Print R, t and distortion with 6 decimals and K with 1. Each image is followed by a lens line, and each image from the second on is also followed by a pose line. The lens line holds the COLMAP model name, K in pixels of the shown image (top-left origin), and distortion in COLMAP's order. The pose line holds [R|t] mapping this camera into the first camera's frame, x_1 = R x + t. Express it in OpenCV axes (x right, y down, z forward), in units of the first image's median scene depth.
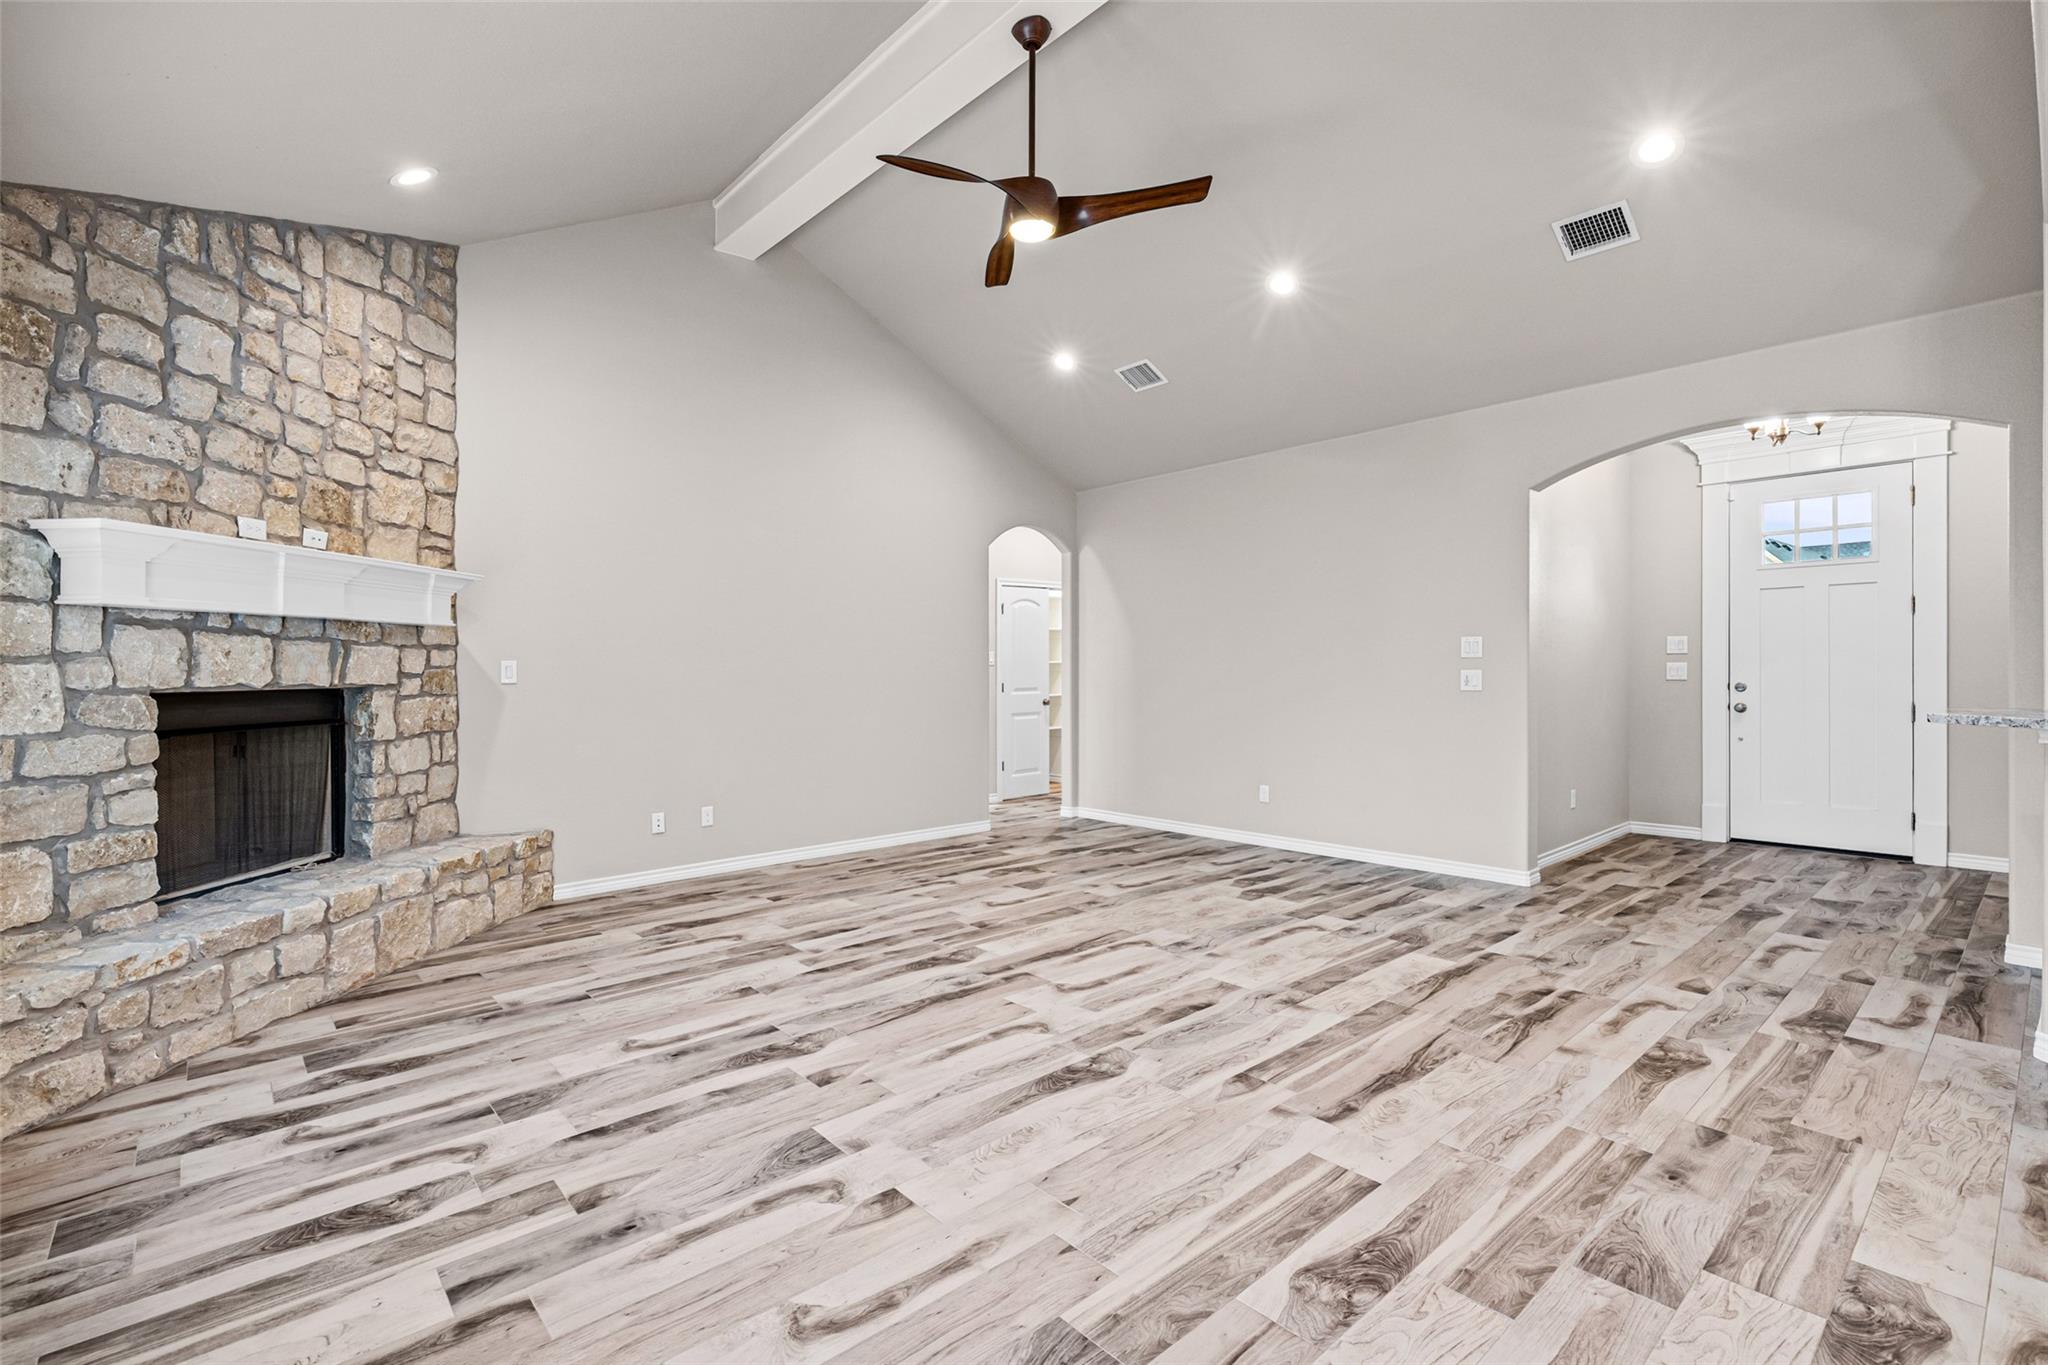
lens RADIAL K [[928.6, 0, 1024.5], [0, 928.6, 679.0], [0, 0, 1]] dist [-0.002904, -0.000088]
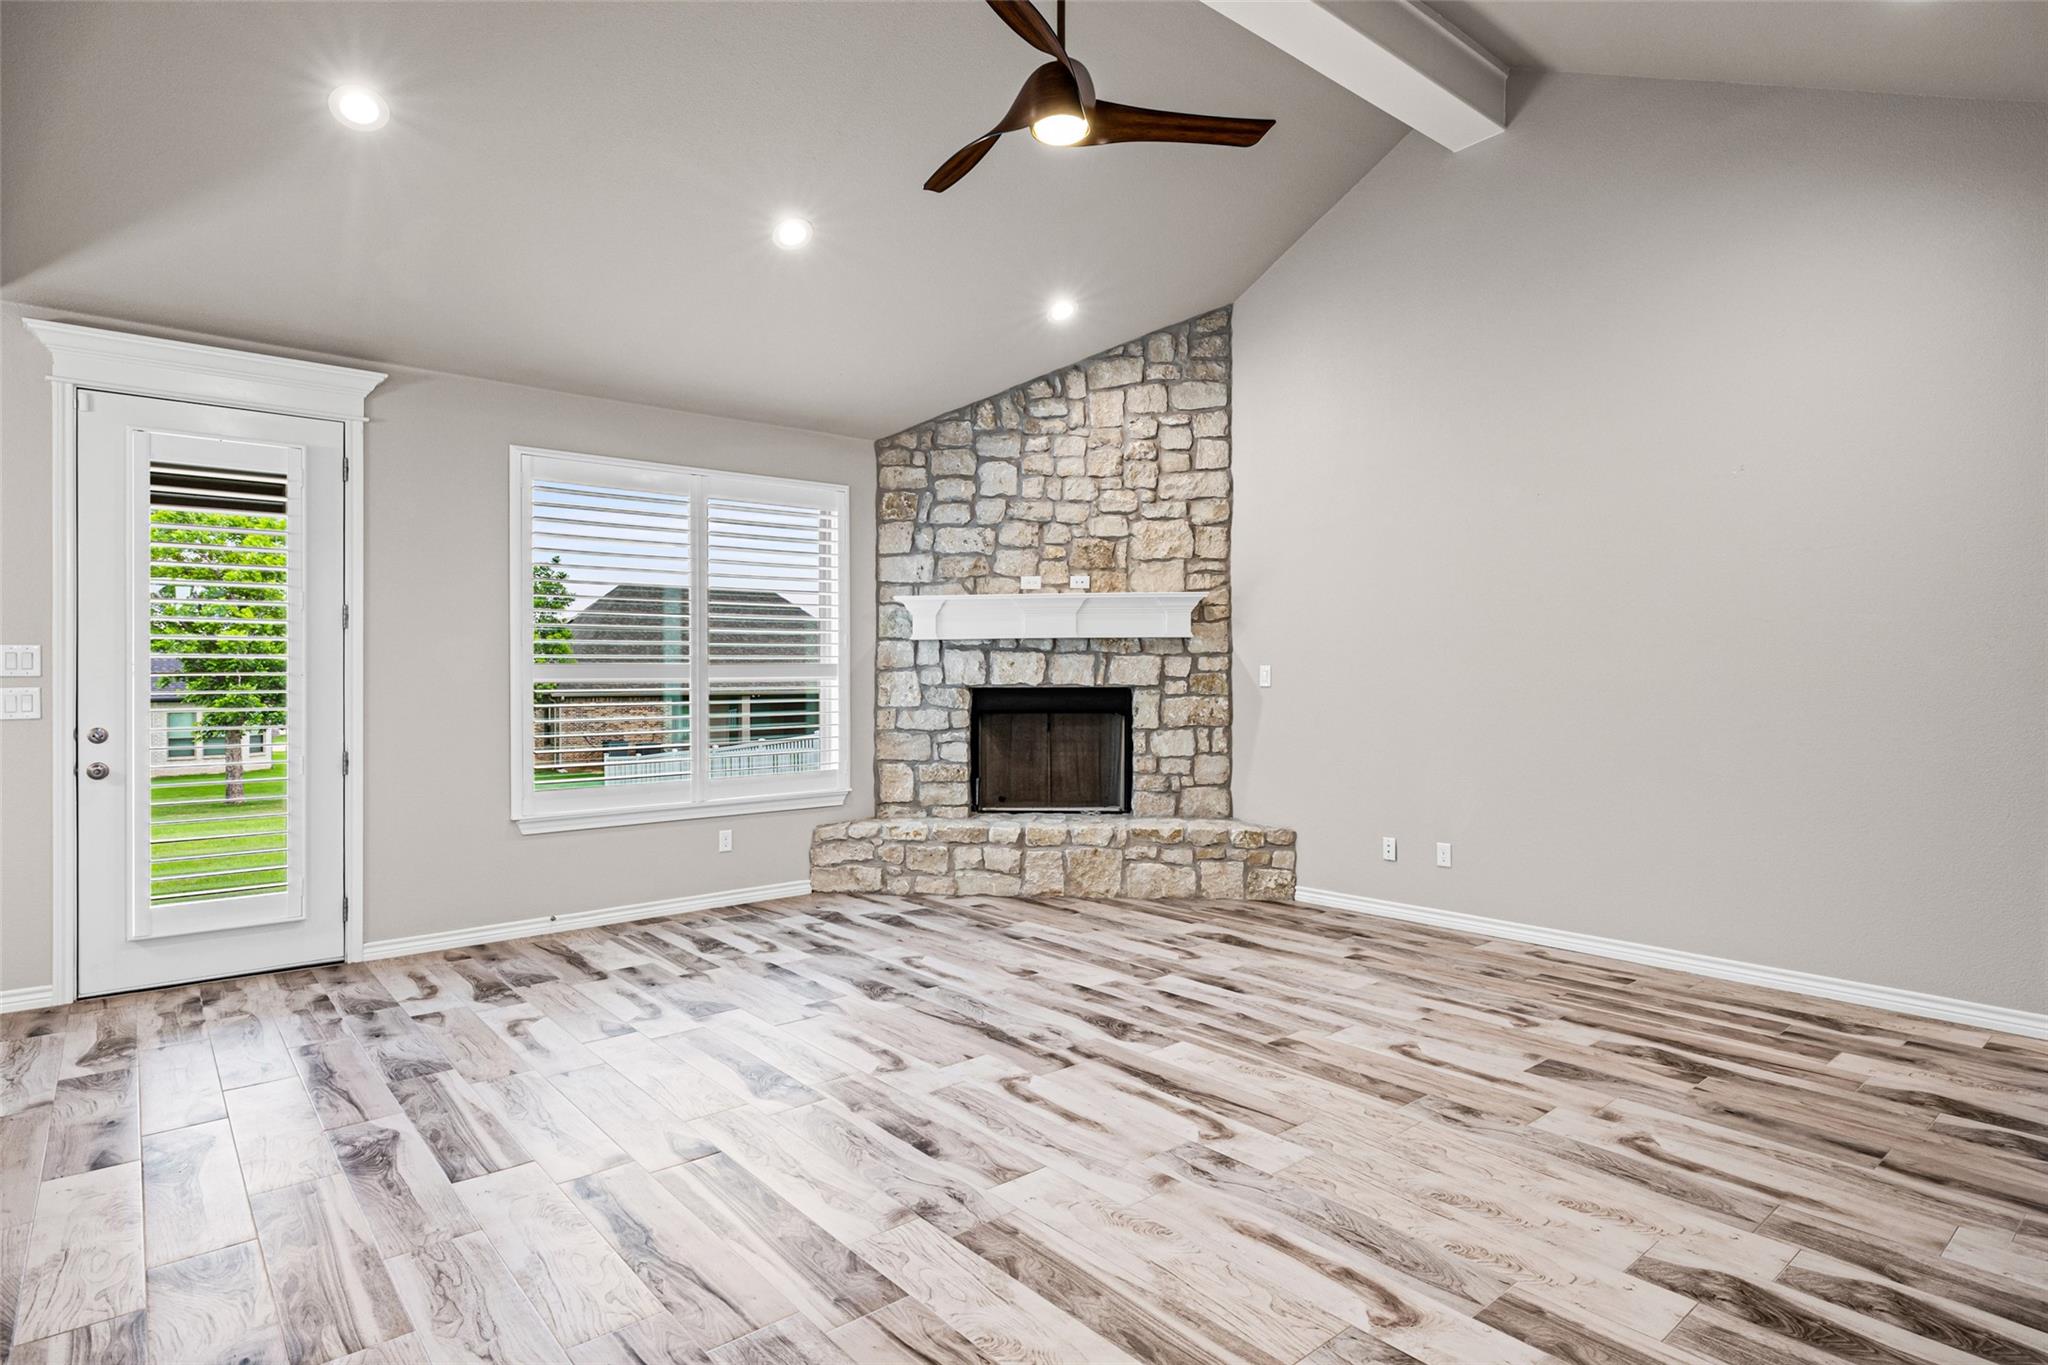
lens RADIAL K [[1087.3, 0, 1024.8], [0, 1087.3, 673.4], [0, 0, 1]] dist [-0.004343, 0.000487]
pose [[-0.028093, 0.007177, -0.999580, 0.997638], [-0.007242, 0.999947, 0.007383, -0.024930], [0.999579, 0.007447, -0.028040, 1.057545]]
